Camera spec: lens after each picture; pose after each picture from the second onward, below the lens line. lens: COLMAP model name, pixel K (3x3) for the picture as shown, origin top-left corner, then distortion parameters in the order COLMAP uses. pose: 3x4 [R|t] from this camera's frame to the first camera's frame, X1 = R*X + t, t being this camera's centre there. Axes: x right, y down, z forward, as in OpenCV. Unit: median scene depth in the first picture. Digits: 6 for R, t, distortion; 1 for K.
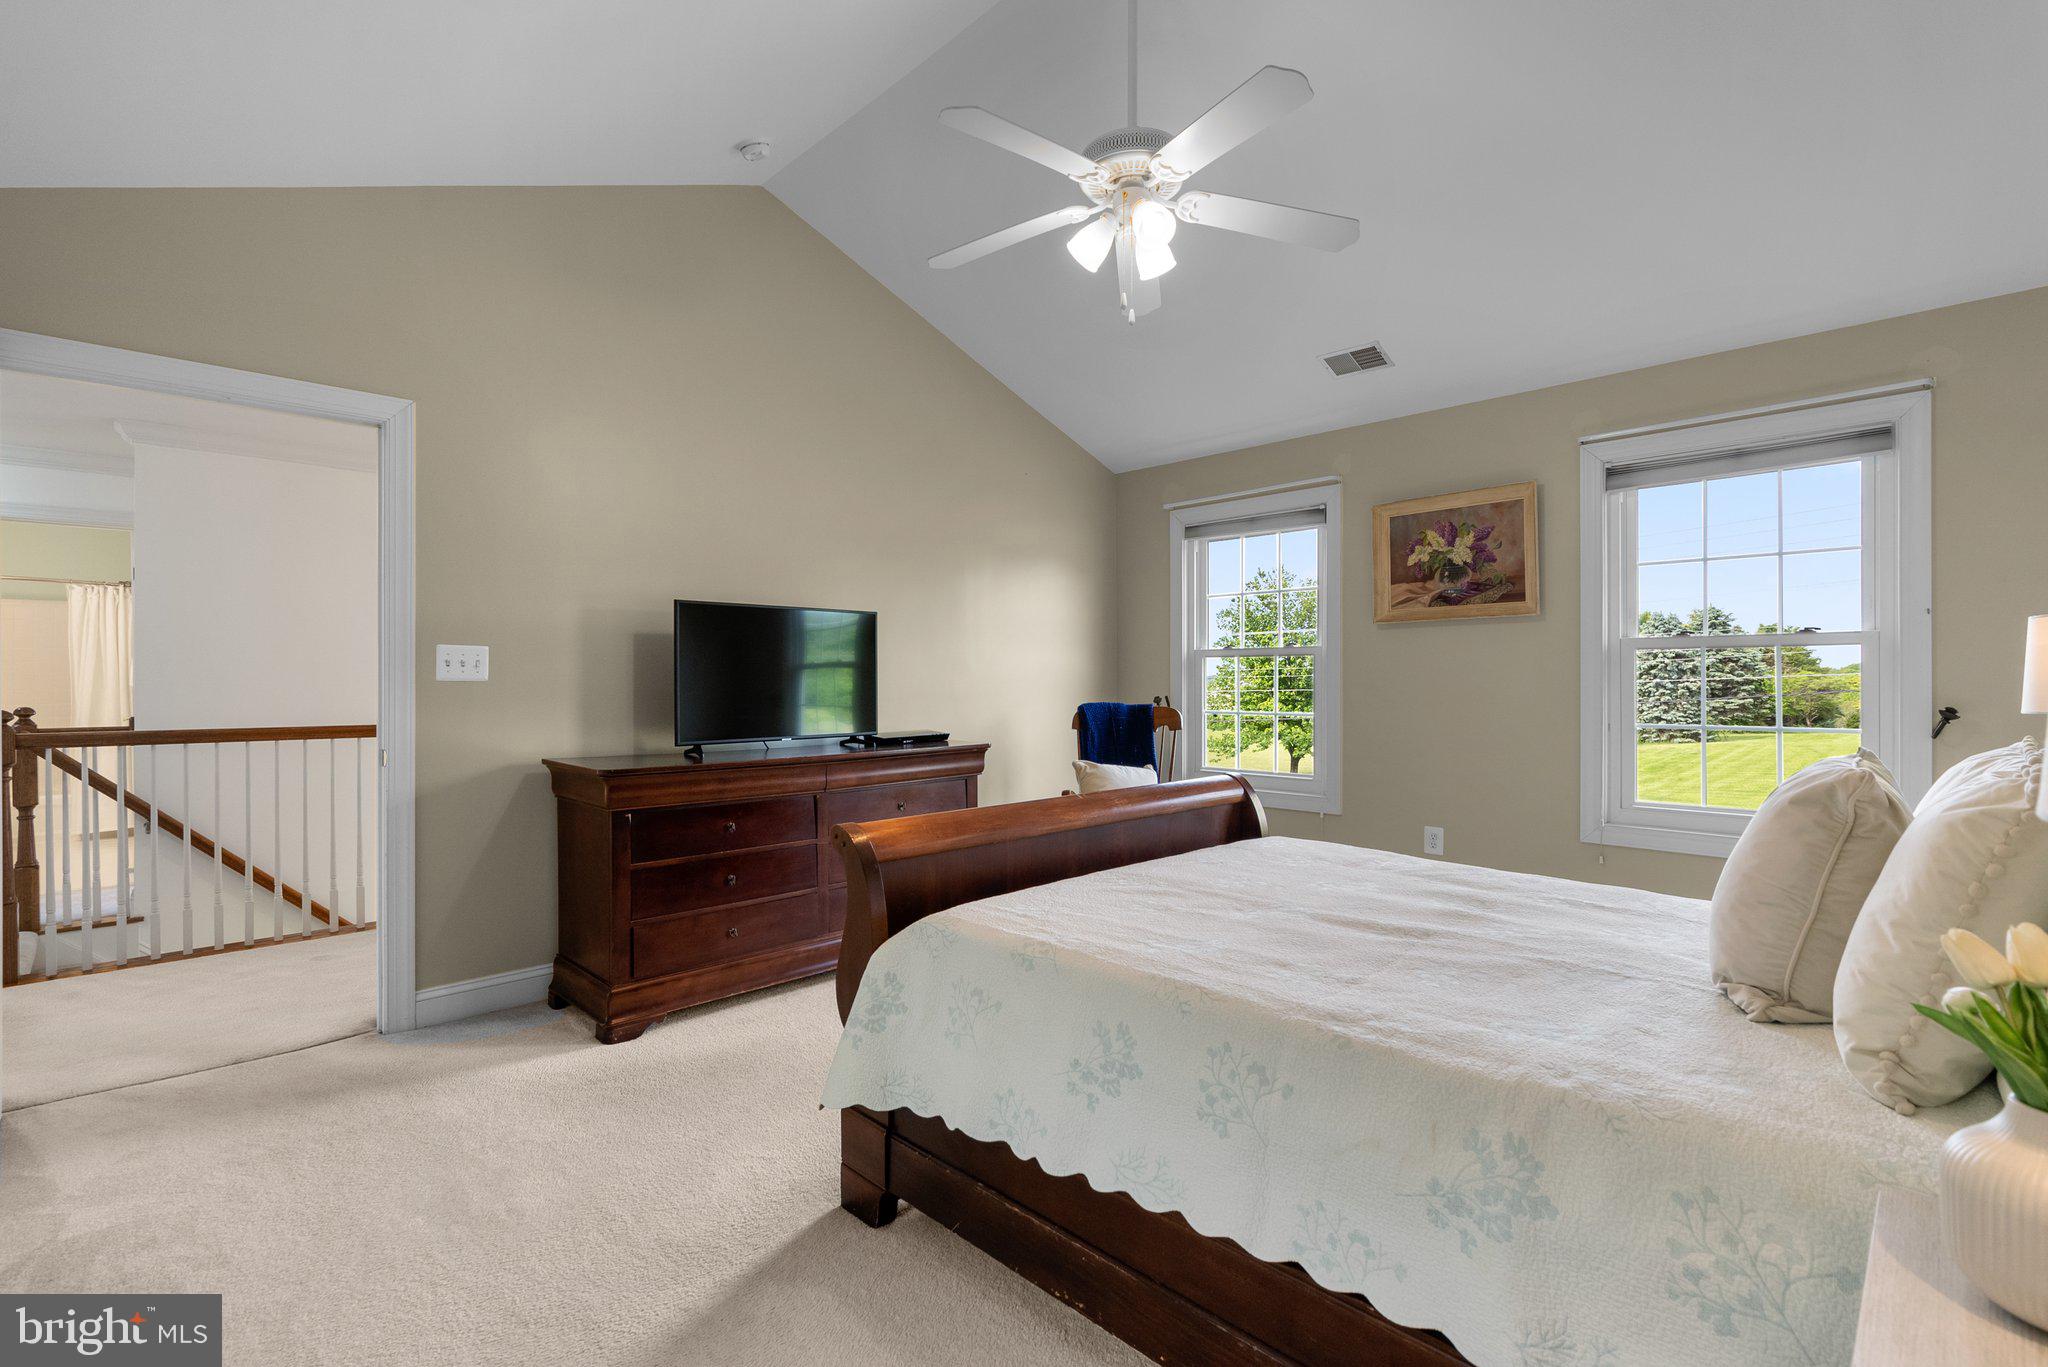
lens RADIAL K [[945.3, 0, 1036.1], [0, 945.3, 693.6], [0, 0, 1]] dist [-0.015757, 0.004482]
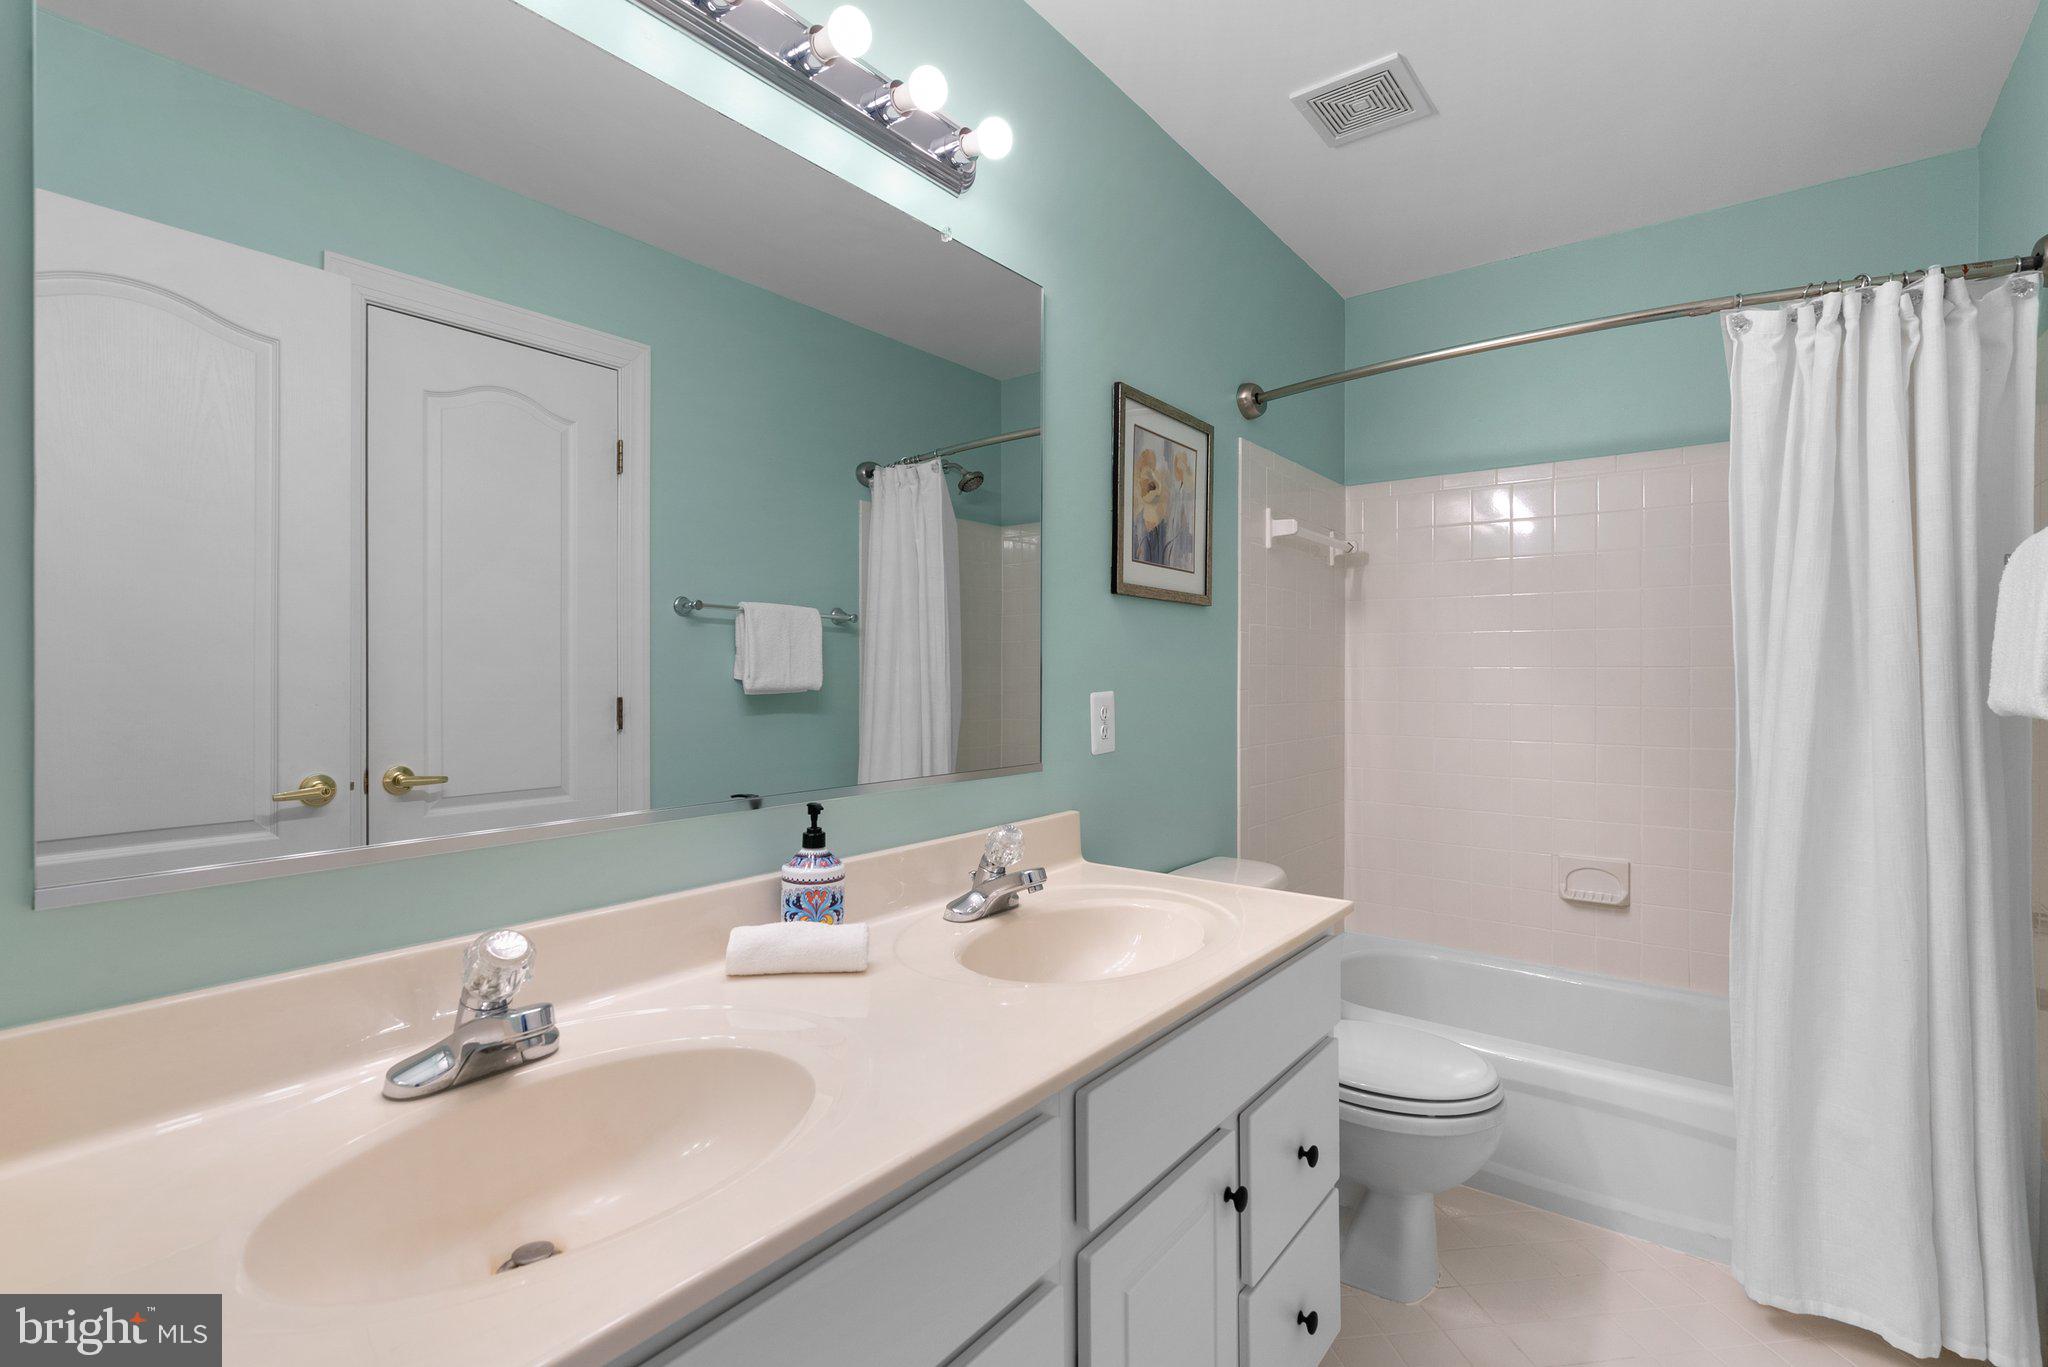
lens RADIAL K [[945.3, 0, 1020.8], [0, 945.3, 679.6], [0, 0, 1]] dist [-0.015757, 0.004482]
pose [[0.131883, -0.001931, -0.991263, -0.334171], [-0.011151, 0.999932, -0.003432, -0.004935], [0.991203, 0.011506, 0.131852, 0.320419]]
